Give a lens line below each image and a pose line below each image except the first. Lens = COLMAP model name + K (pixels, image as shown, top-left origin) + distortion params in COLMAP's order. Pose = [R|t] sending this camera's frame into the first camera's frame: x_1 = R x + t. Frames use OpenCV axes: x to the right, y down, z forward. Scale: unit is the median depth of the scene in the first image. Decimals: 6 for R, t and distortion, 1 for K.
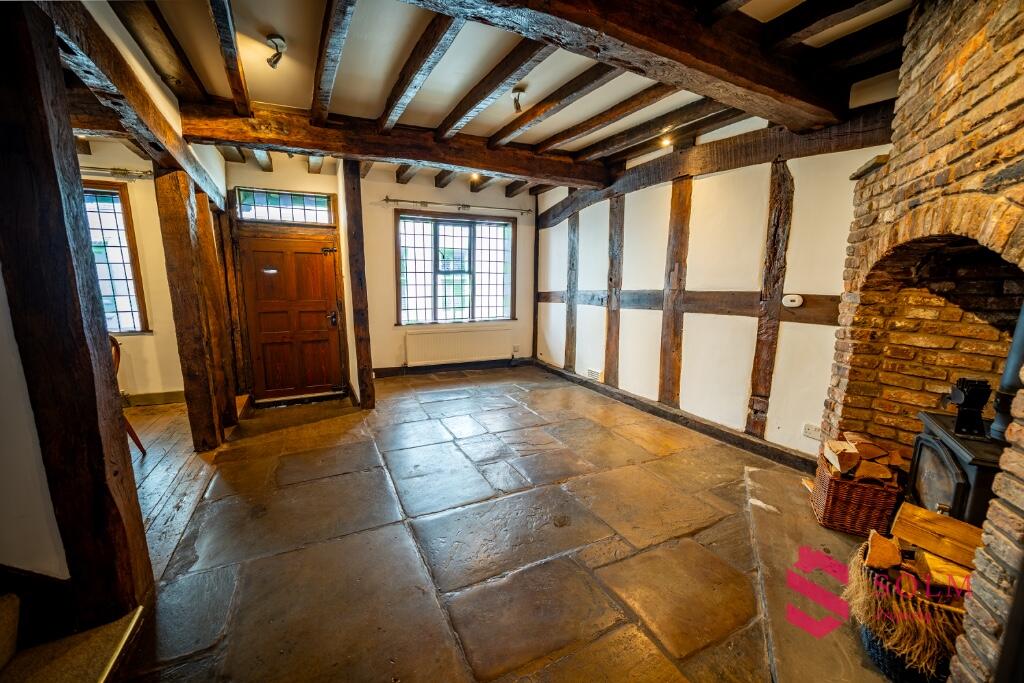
lens RADIAL K [[404.5, 0, 503.3], [0, 404.5, 349.0], [0, 0, 1]] dist [-0.002527, -0.000351]
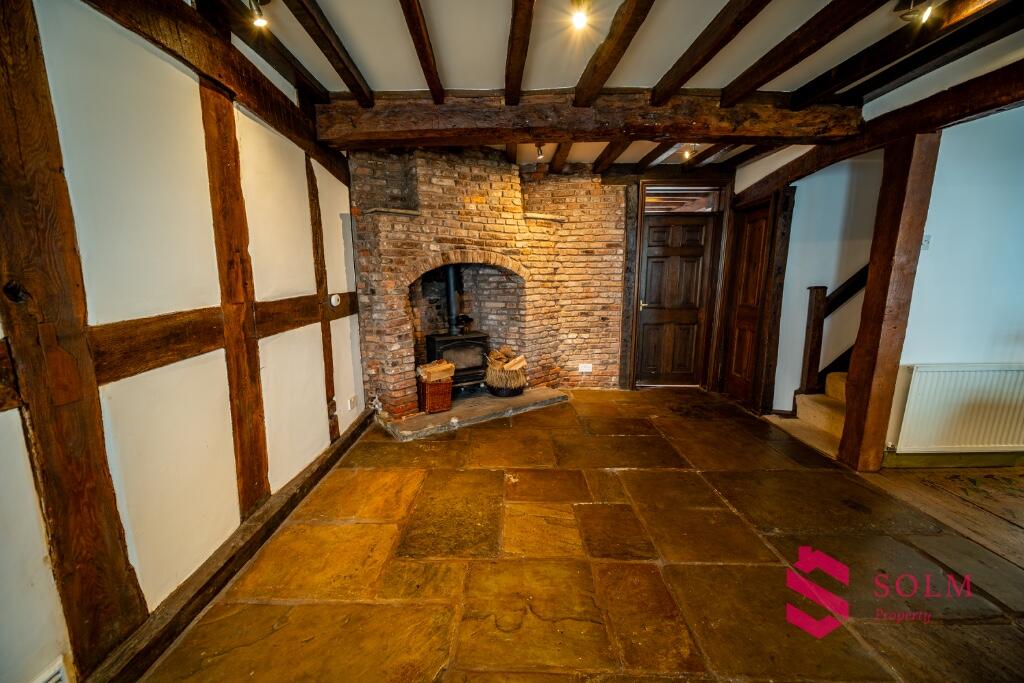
lens RADIAL K [[404.5, 0, 503.4], [0, 404.5, 350.2], [0, 0, 1]] dist [-0.002527, -0.000351]
pose [[-0.896163, -0.083113, 0.435872, -0.138650], [0.074463, 0.940202, 0.332377, -0.257610], [-0.437433, 0.330321, -0.836386, 1.411101]]
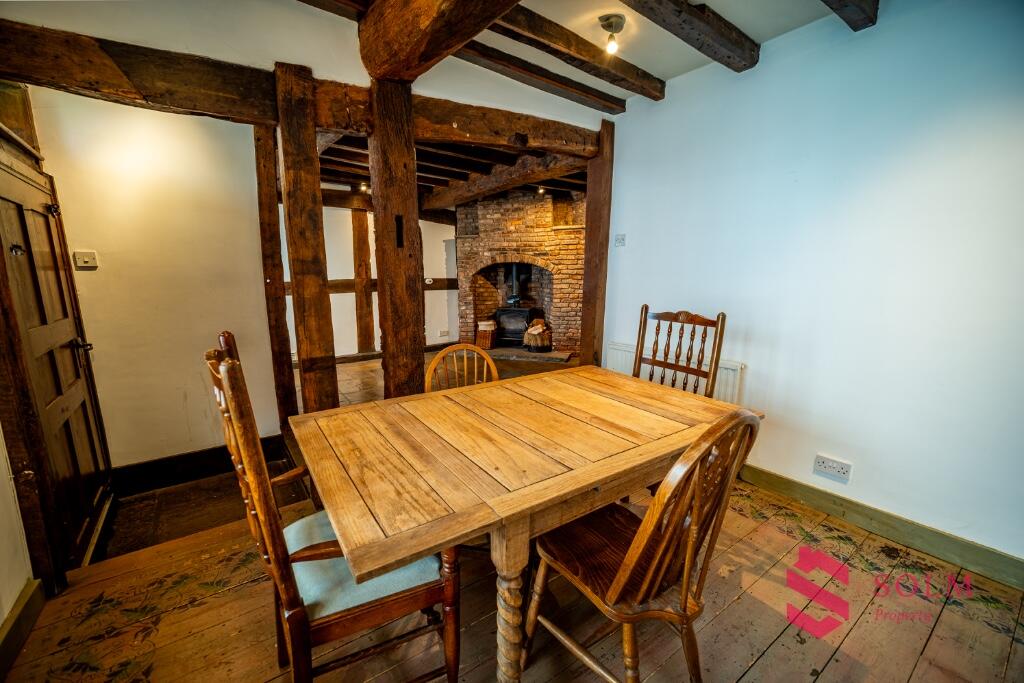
lens RADIAL K [[404.5, 0, 502.6], [0, 404.5, 348.6], [0, 0, 1]] dist [-0.002527, -0.000351]
pose [[-0.180505, -0.181227, 0.966734, -1.372565], [0.166762, 0.963010, 0.211666, -0.135940], [-0.969334, 0.199421, -0.143606, 0.804010]]
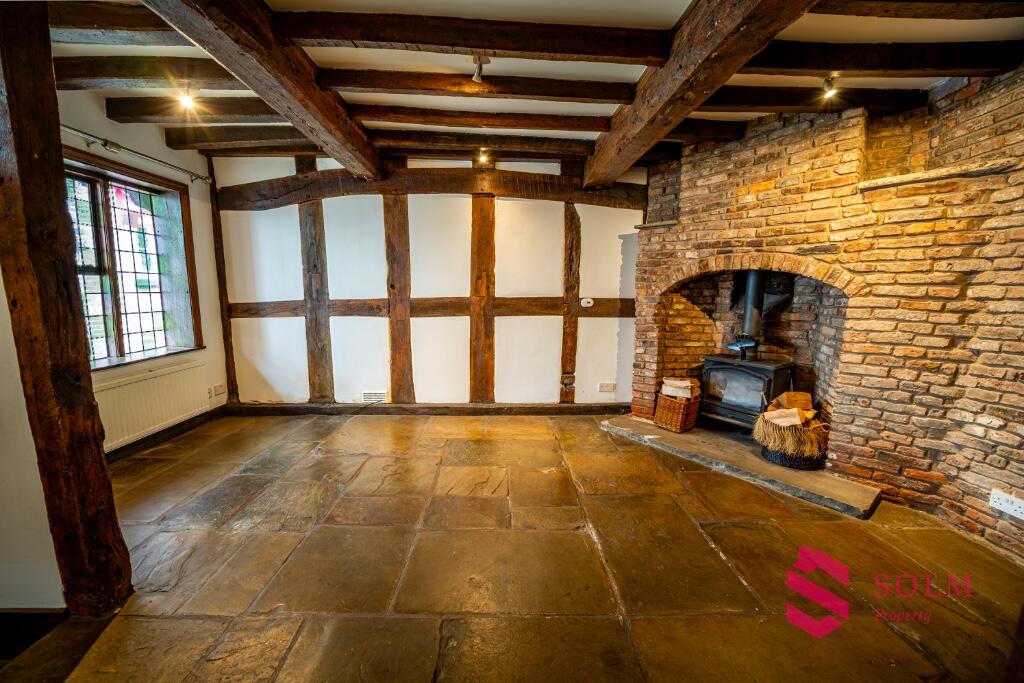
lens RADIAL K [[404.5, 0, 503.9], [0, 404.5, 350.1], [0, 0, 1]] dist [-0.002527, -0.000351]
pose [[0.415837, -0.139578, 0.898665, -0.592082], [0.145726, 0.985610, 0.085650, -0.095533], [-0.897688, 0.095342, 0.430193, 0.529829]]
